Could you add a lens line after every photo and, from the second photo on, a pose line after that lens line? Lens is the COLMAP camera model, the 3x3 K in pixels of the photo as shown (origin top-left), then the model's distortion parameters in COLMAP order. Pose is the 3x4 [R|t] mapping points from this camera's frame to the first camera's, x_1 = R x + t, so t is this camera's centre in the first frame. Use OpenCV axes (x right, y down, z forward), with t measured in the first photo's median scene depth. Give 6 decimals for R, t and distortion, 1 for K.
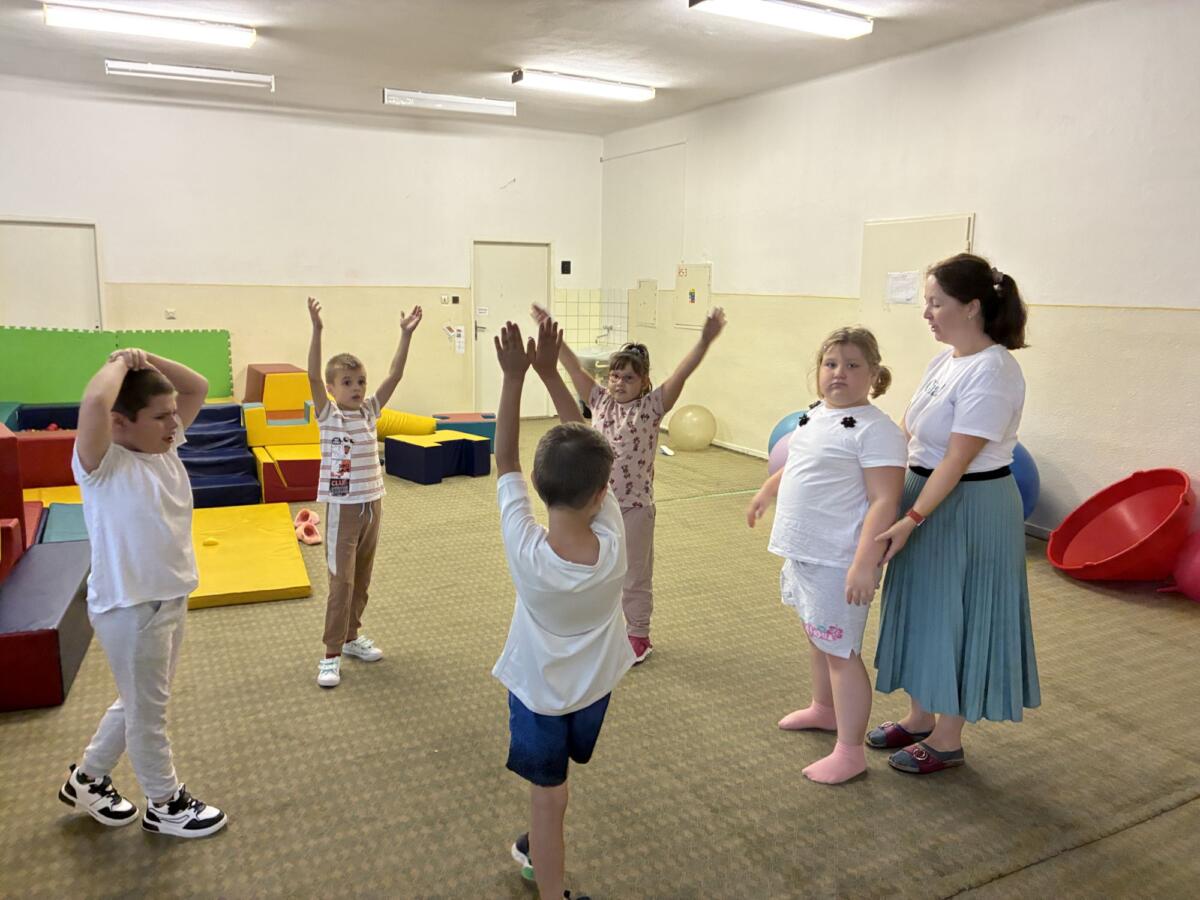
lens RADIAL K [[908.6, 0, 590.6], [0, 908.6, 440.9], [0, 0, 1]] dist [0.040298, -0.045903]
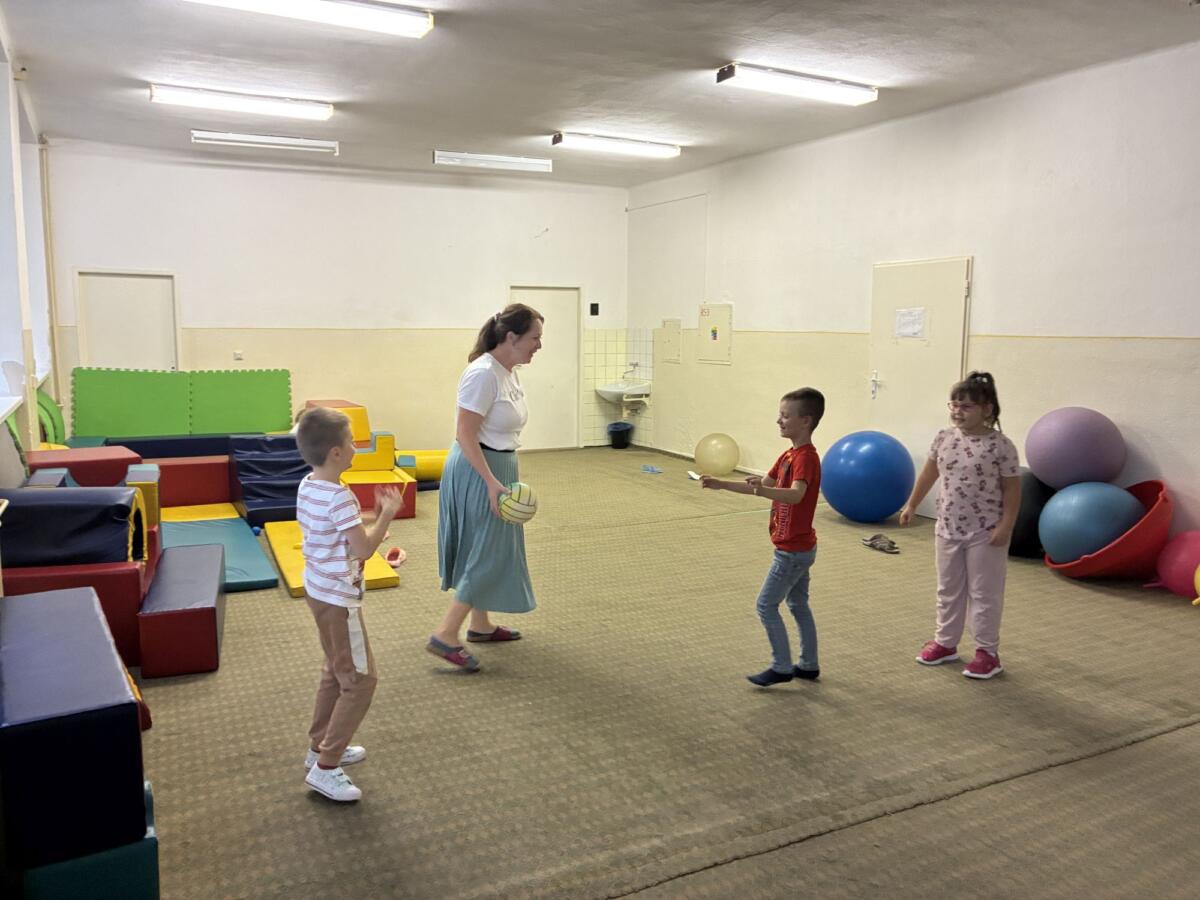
lens RADIAL K [[908.6, 0, 583.9], [0, 908.6, 446.3], [0, 0, 1]] dist [0.040298, -0.045903]
pose [[0.999805, -0.009062, -0.017545, -0.048021], [0.008354, 0.999163, -0.040049, 0.031114], [0.017893, 0.039895, 0.999044, -0.146484]]
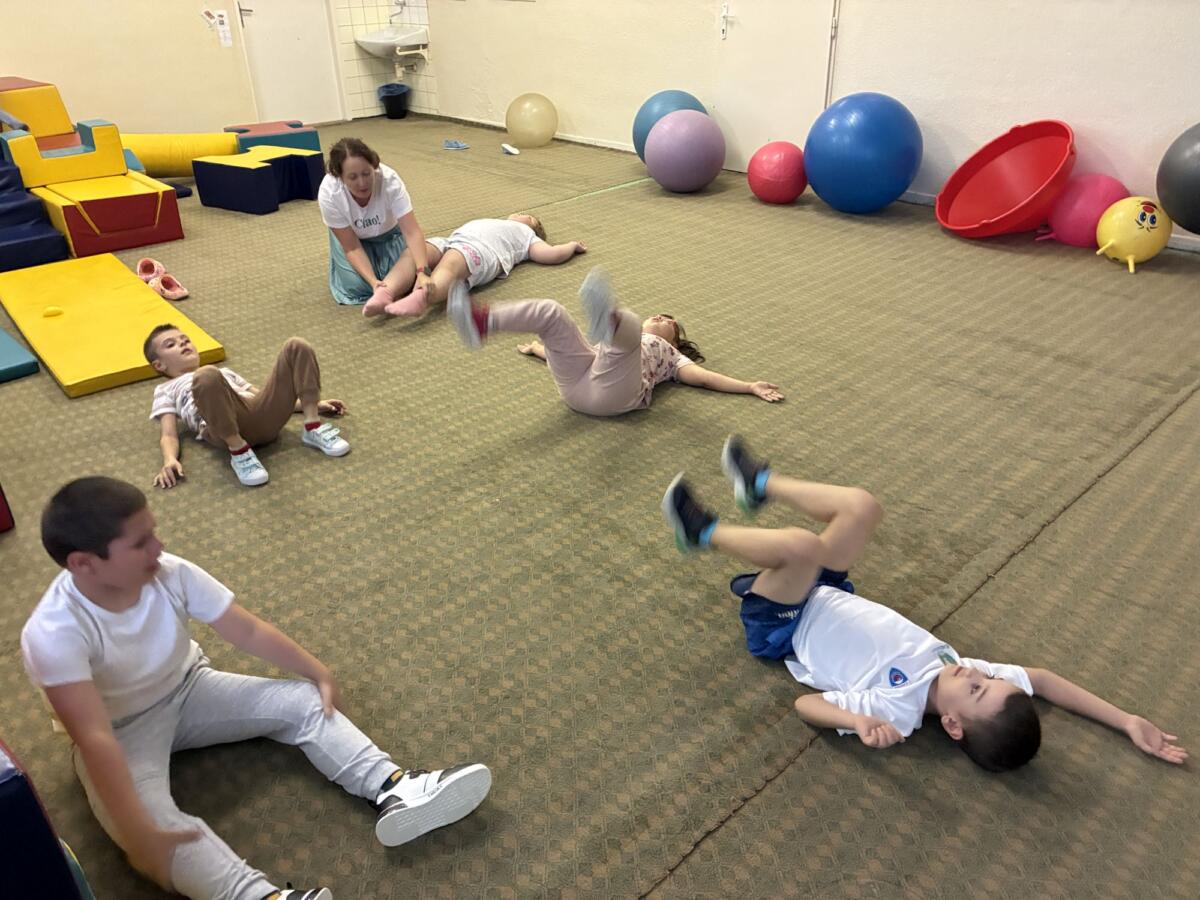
lens RADIAL K [[908.6, 0, 603.1], [0, 908.6, 454.6], [0, 0, 1]] dist [0.040298, -0.045903]
pose [[0.952822, -0.171983, 0.250105, -0.187847], [0.080530, 0.937693, 0.338005, -0.006995], [-0.292653, -0.301917, 0.907304, 0.084807]]
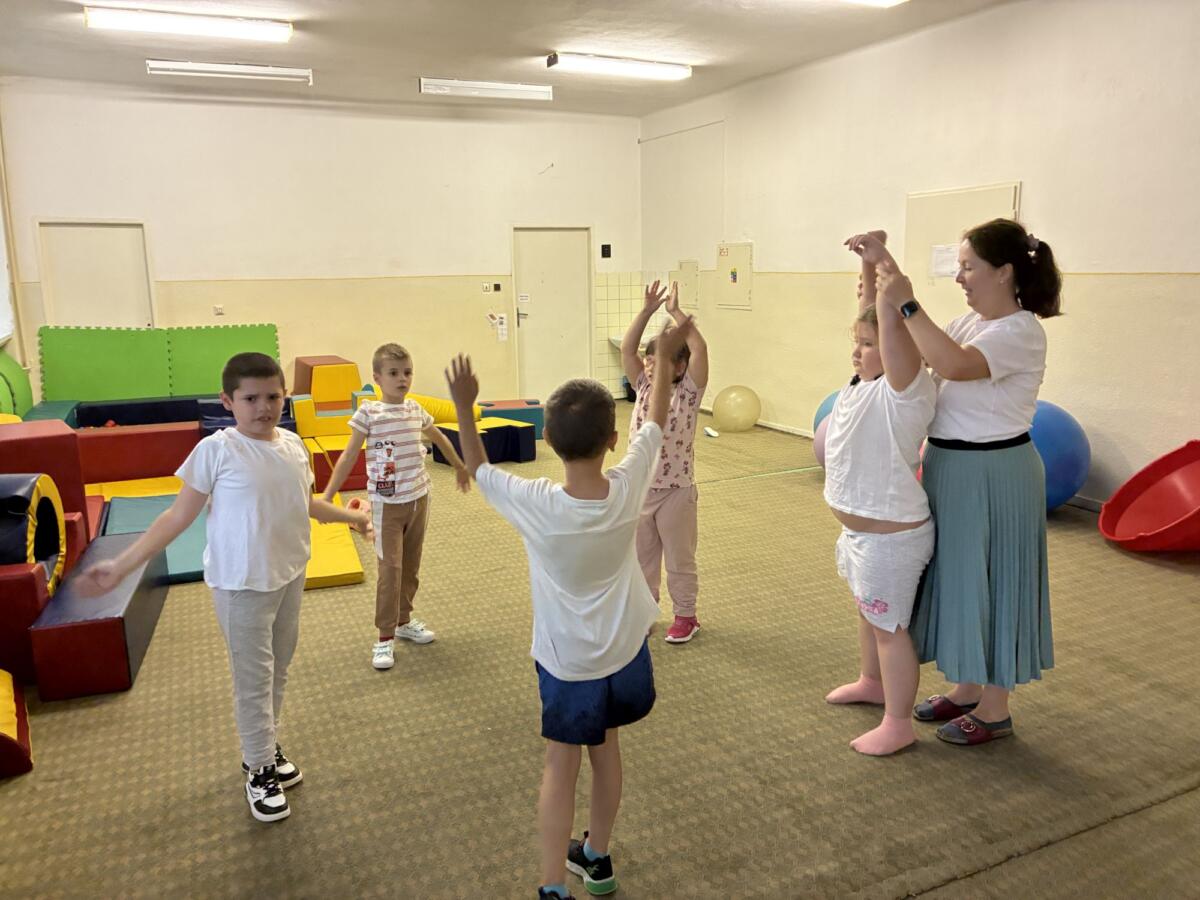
lens RADIAL K [[908.6, 0, 602.6], [0, 908.6, 449.0], [0, 0, 1]] dist [0.040298, -0.045903]
pose [[0.998993, -0.024357, -0.037671, 0.002612], [0.025306, 0.999369, 0.024920, 0.002359], [0.037041, -0.025848, 0.998979, -0.006679]]
